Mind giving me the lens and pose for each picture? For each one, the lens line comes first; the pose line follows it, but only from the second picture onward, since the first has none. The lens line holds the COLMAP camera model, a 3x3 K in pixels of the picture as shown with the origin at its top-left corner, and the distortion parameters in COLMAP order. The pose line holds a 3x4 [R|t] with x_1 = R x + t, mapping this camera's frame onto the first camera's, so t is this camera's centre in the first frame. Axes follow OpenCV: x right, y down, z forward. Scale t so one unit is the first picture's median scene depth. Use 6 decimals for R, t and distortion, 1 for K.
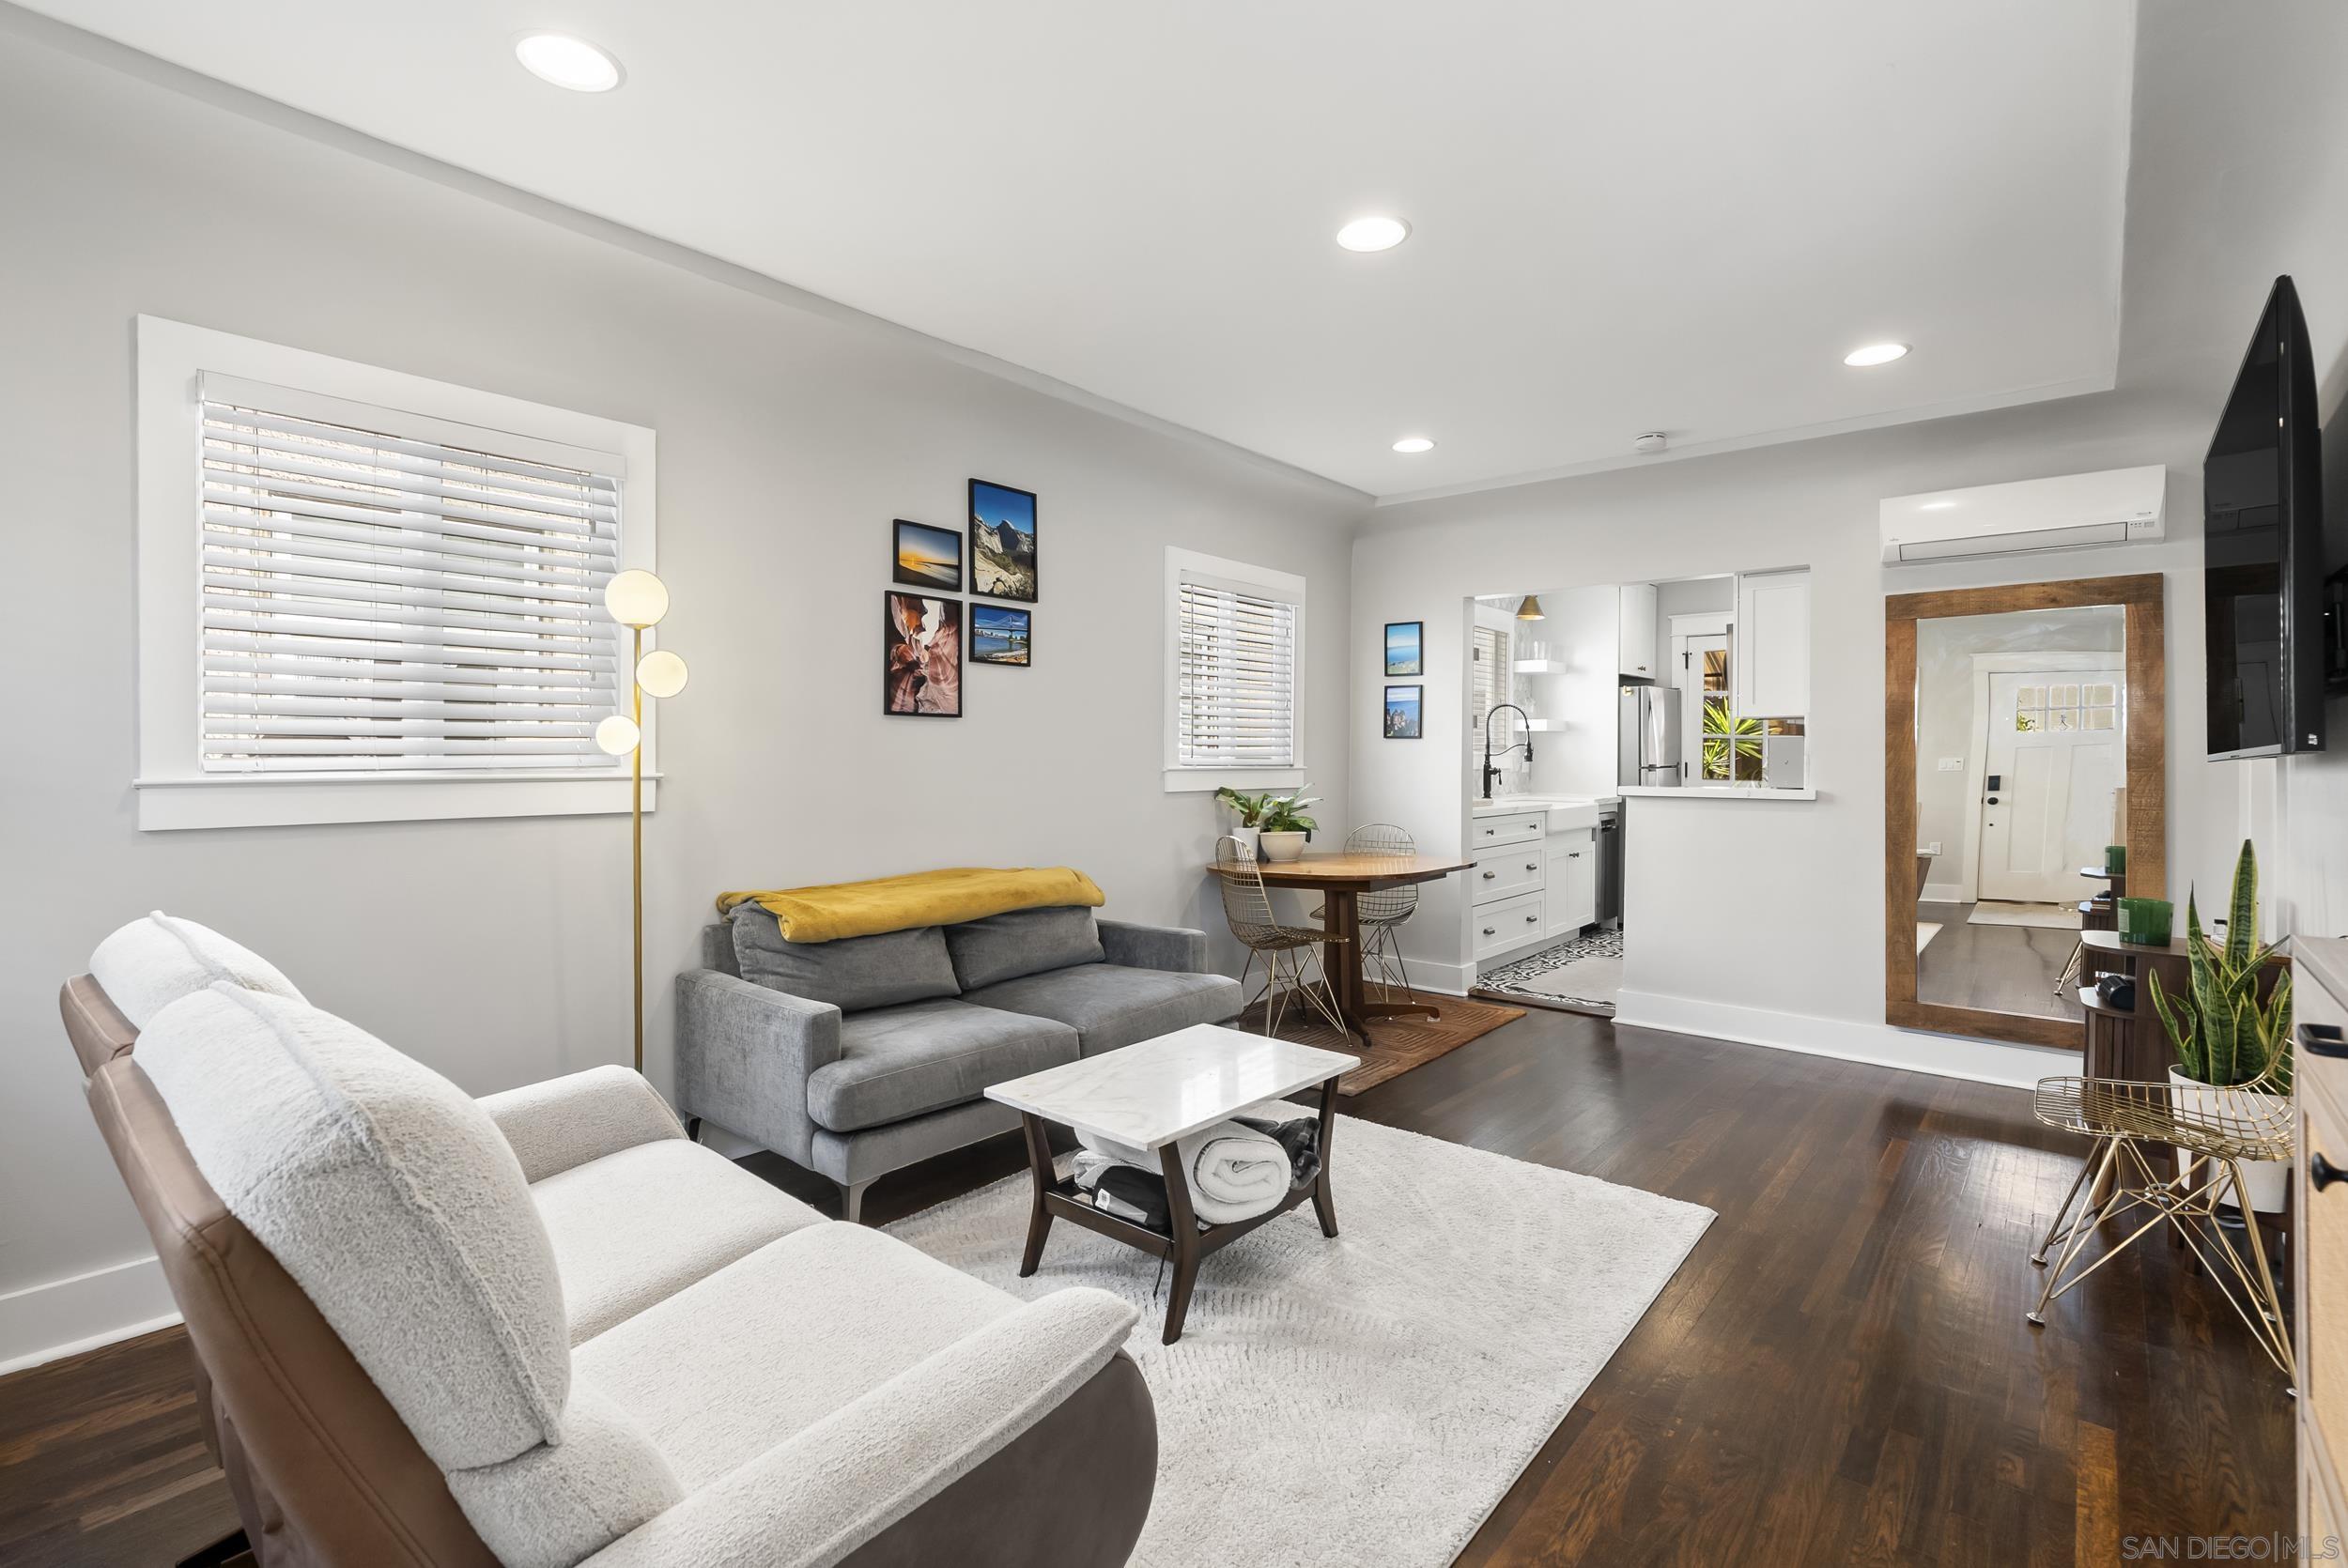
lens RADIAL K [[1072.8, 0, 1171.4], [0, 1072.8, 761.1], [0, 0, 1]] dist [-0.007438, 0.002803]
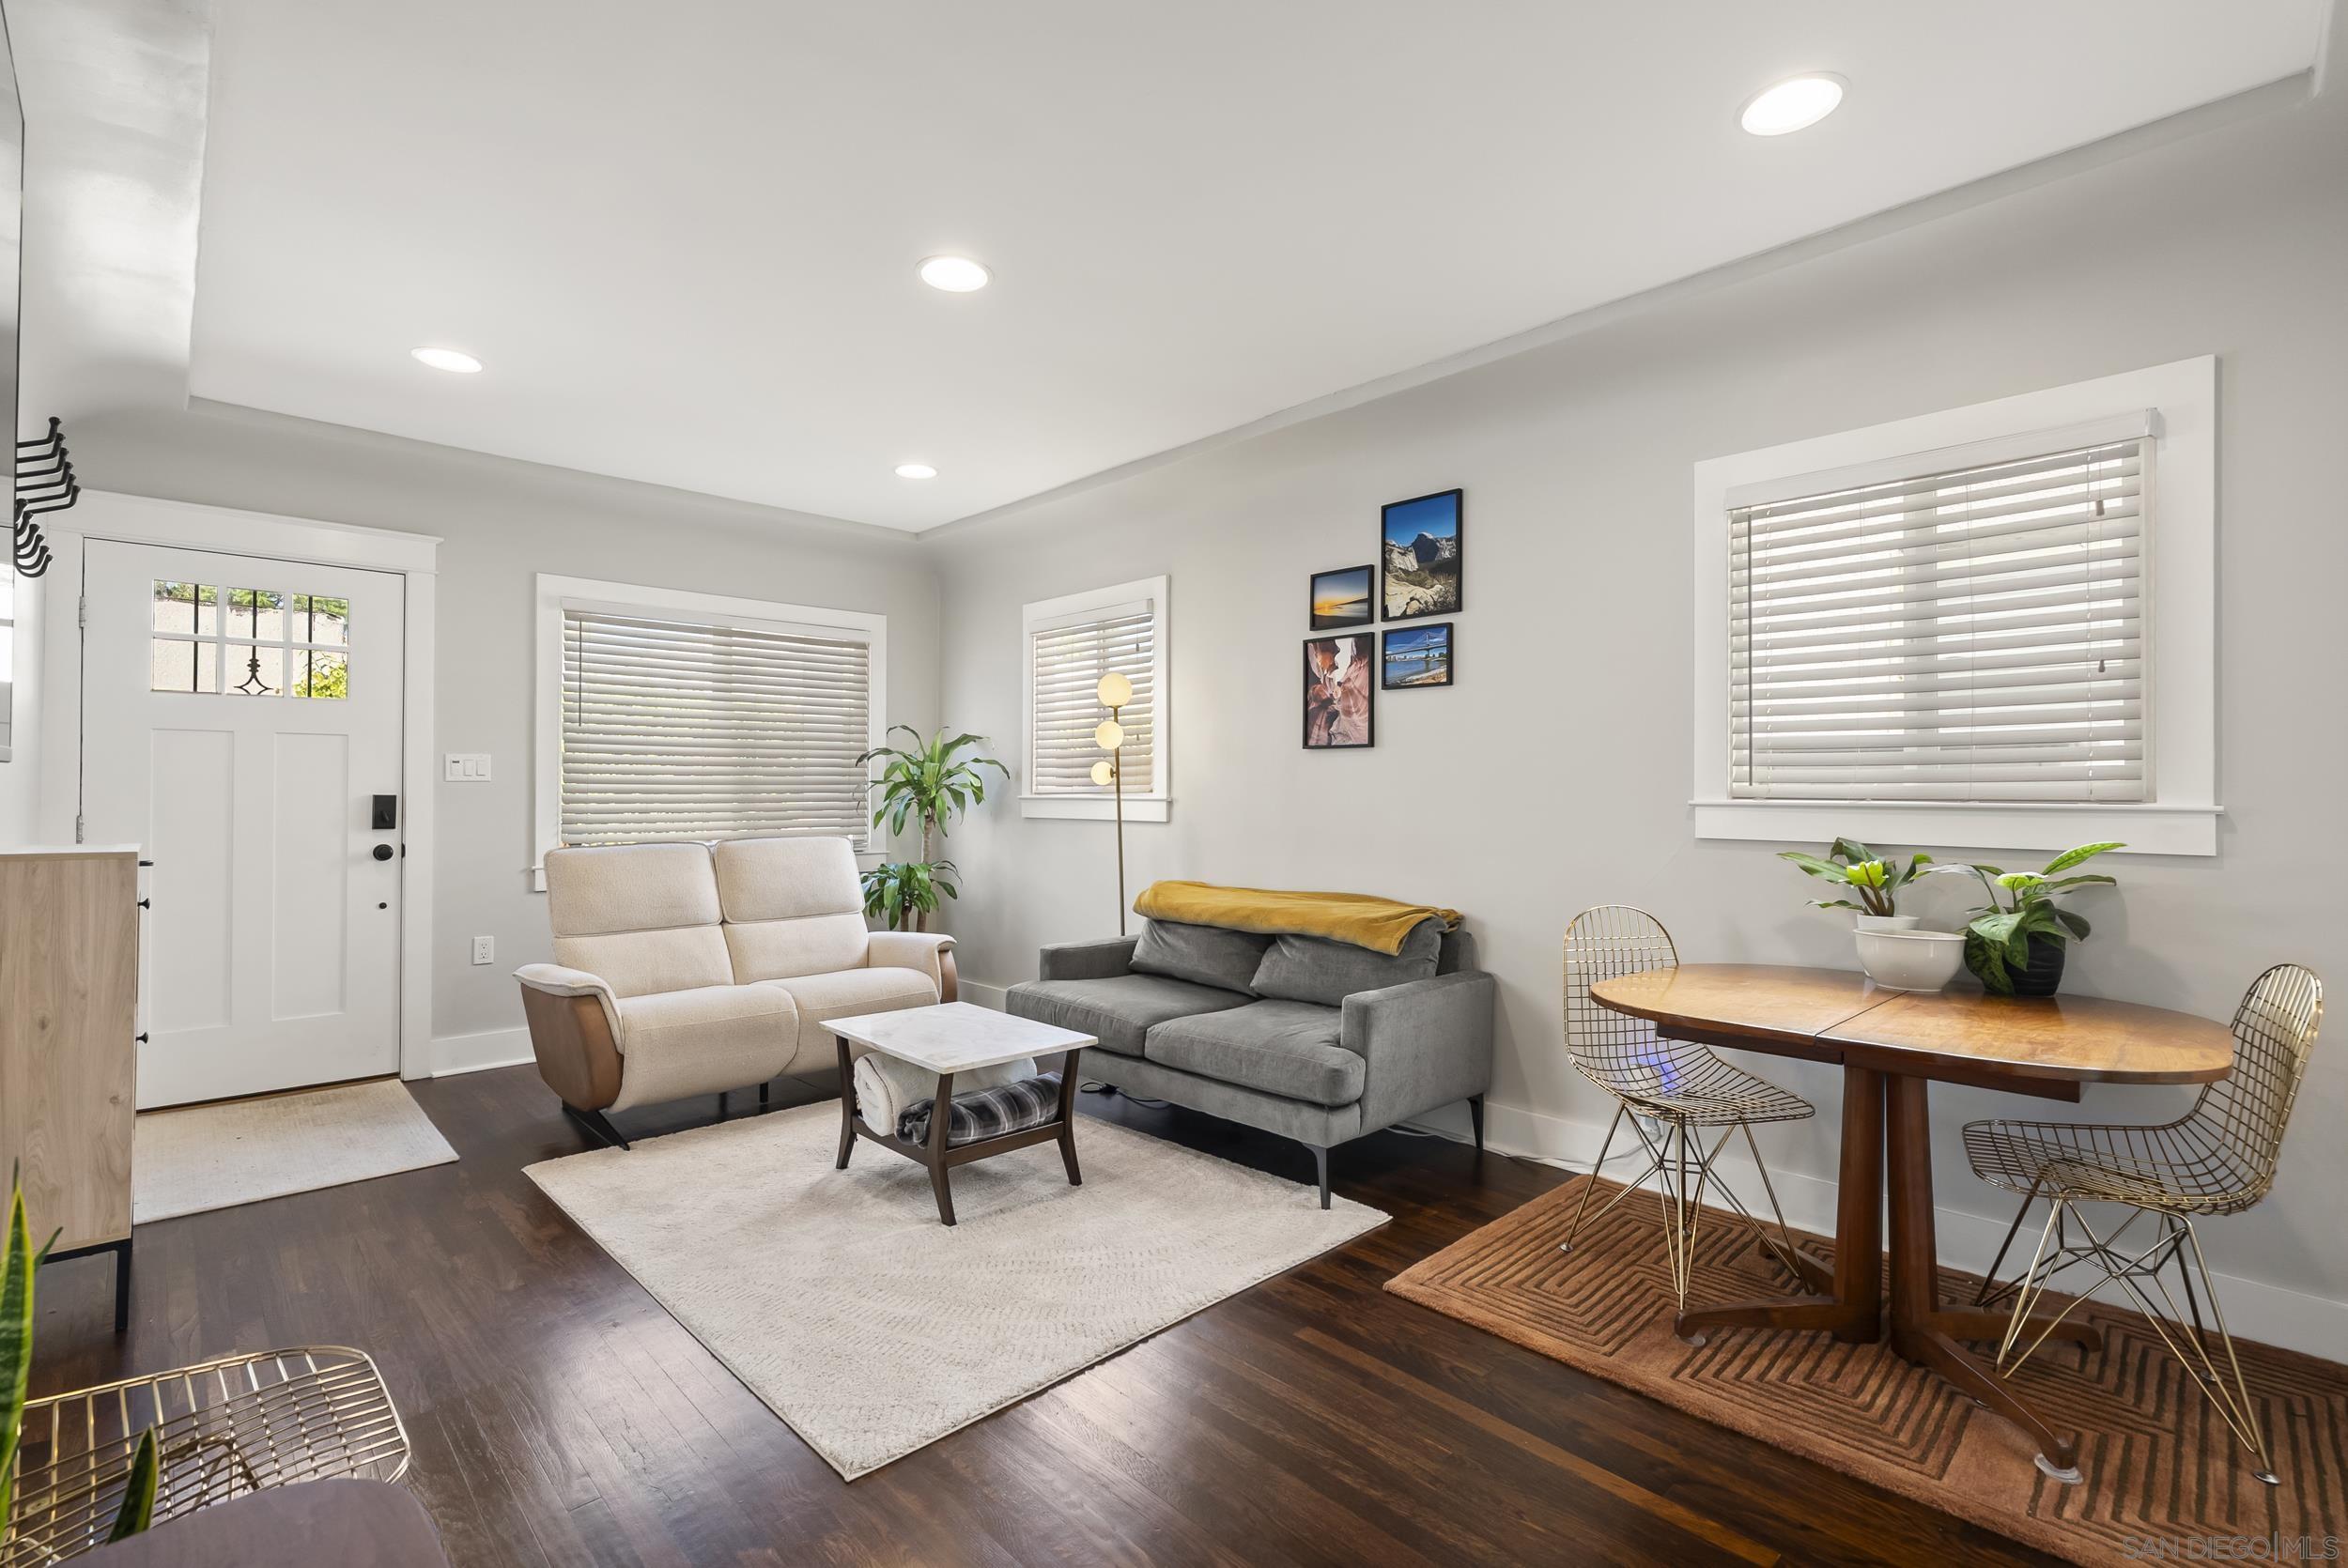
lens RADIAL K [[1072.8, 0, 1167.3], [0, 1072.8, 782.8], [0, 0, 1]] dist [-0.007438, 0.002803]
pose [[-0.105404, -0.009261, -0.994386, 0.799405], [-0.006999, 0.999939, -0.008571, 0.003358], [0.994405, 0.006056, -0.105462, 0.880558]]
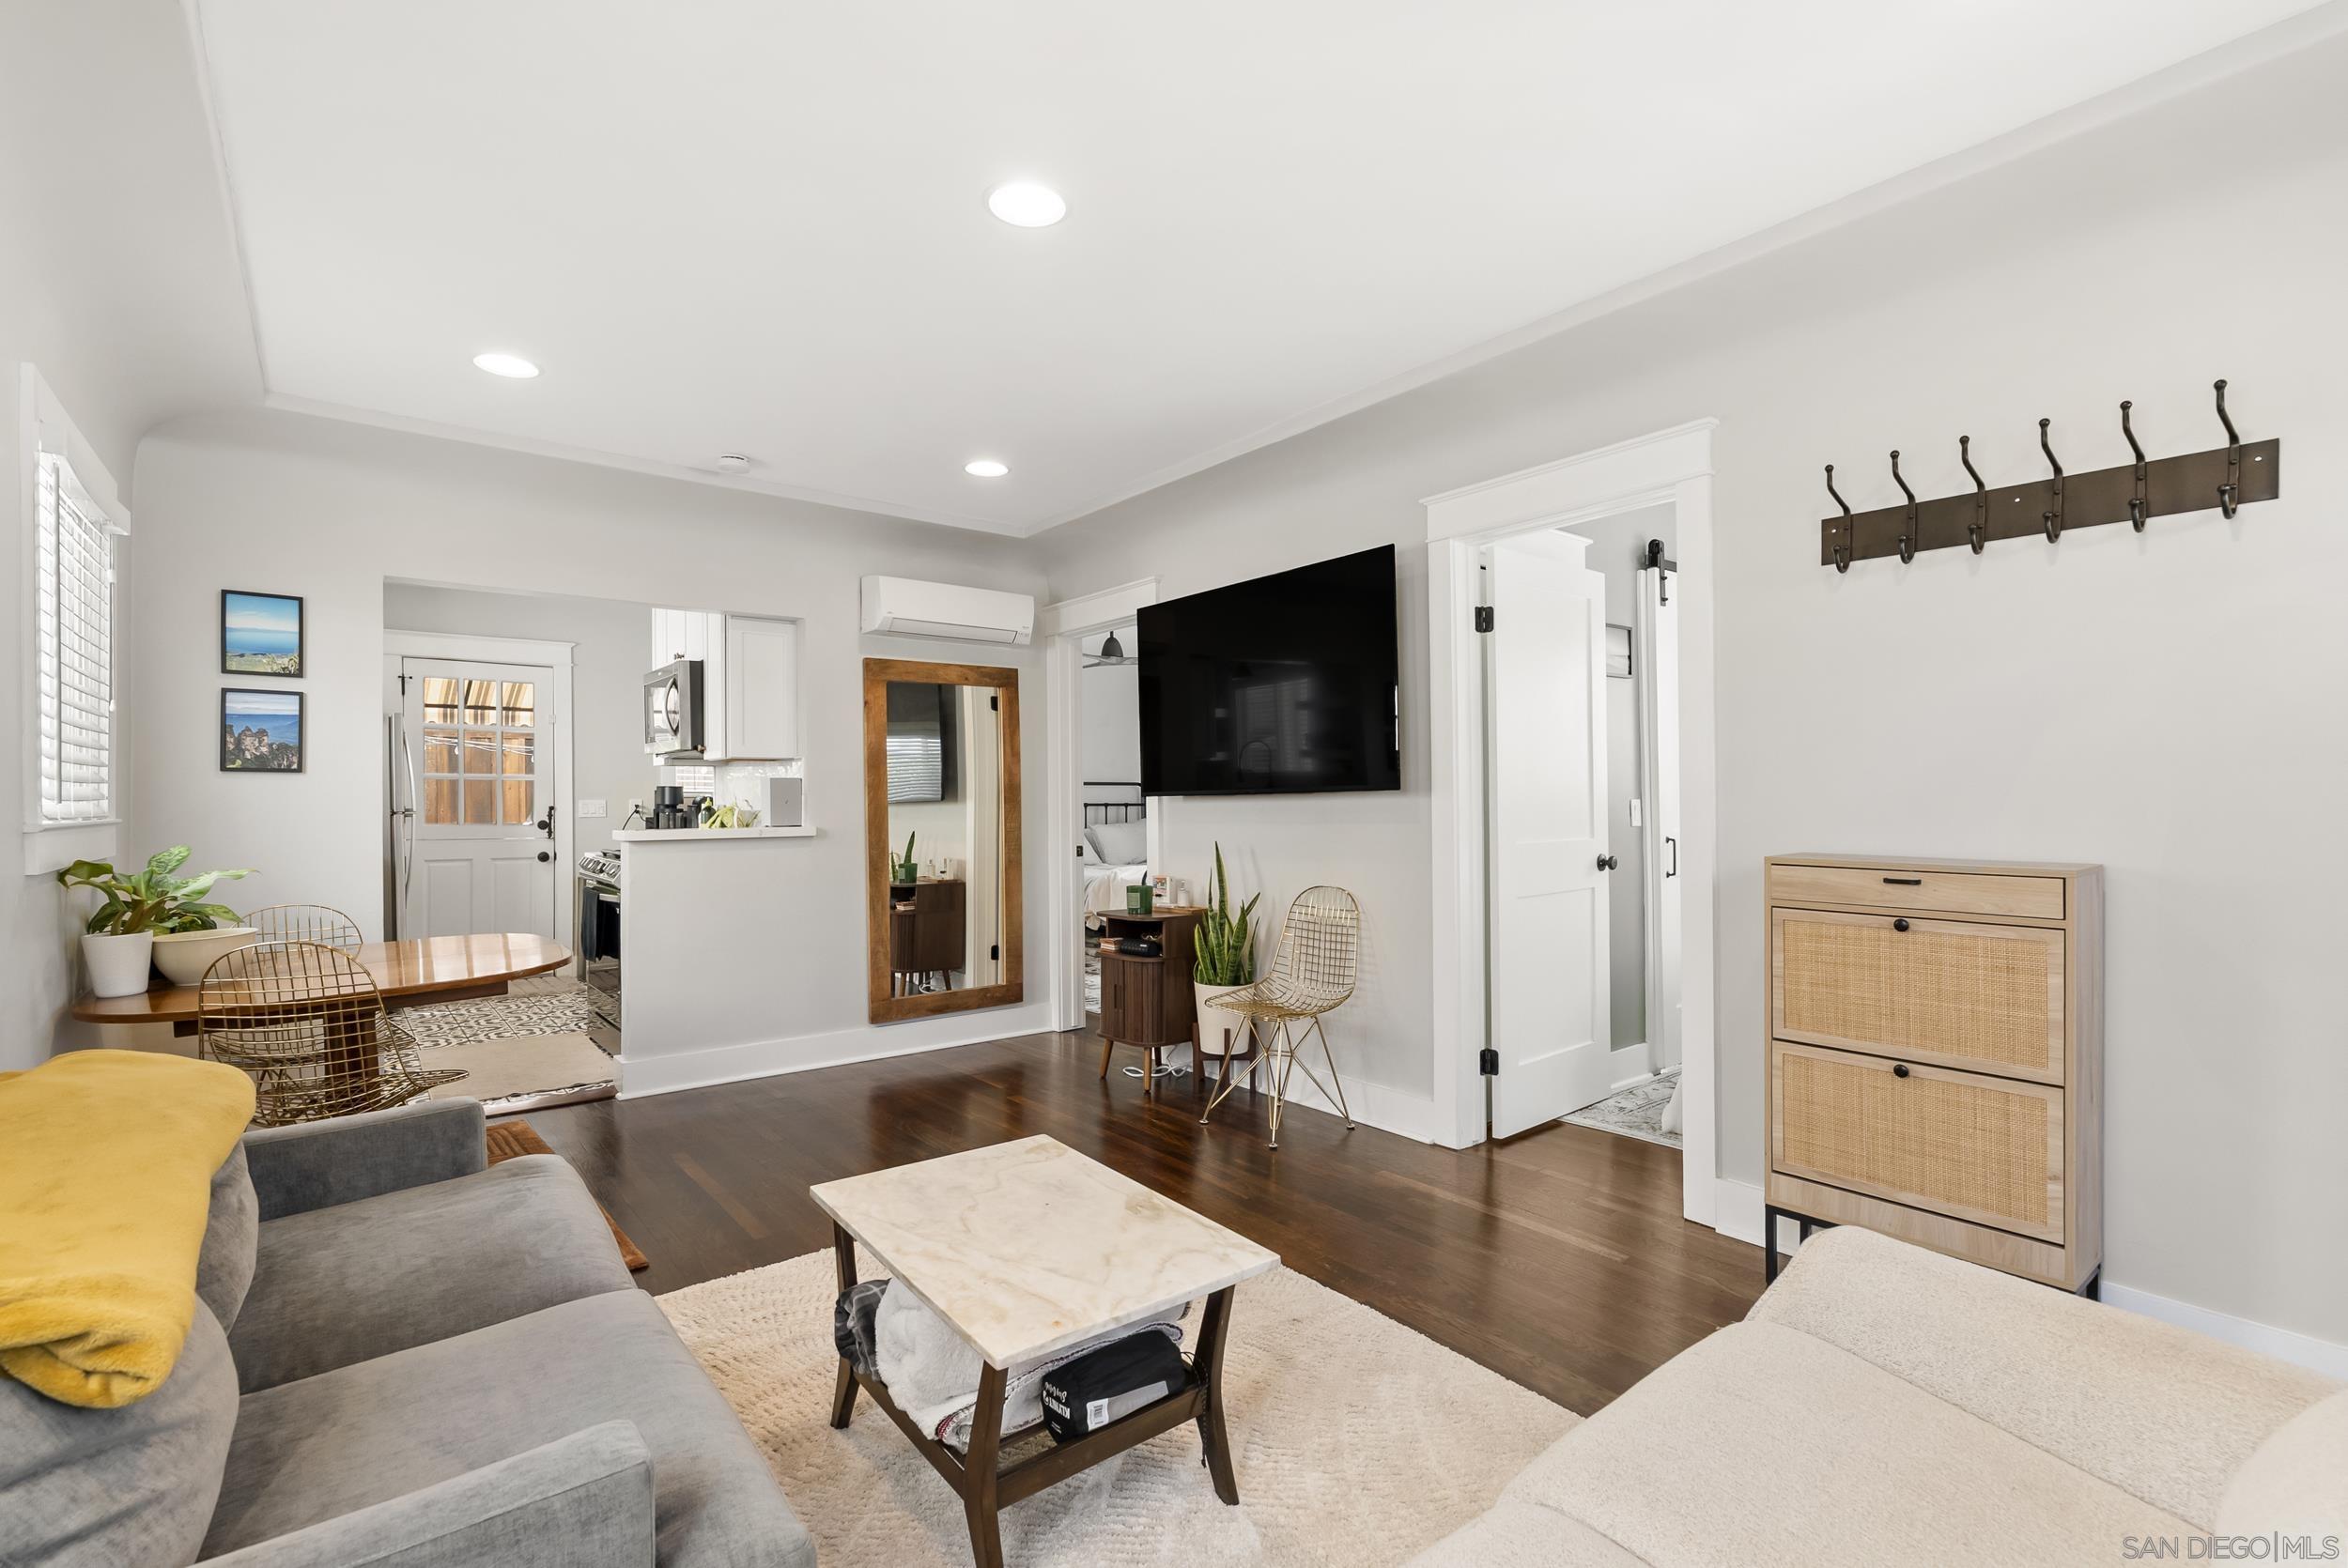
lens RADIAL K [[1072.8, 0, 1169.0], [0, 1072.8, 807.4], [0, 0, 1]] dist [-0.007438, 0.002803]
pose [[0.193558, -0.015411, 0.980968, -0.443278], [0.011351, 0.999845, 0.013468, -0.002974], [-0.981023, 0.008528, 0.193703, 0.478196]]
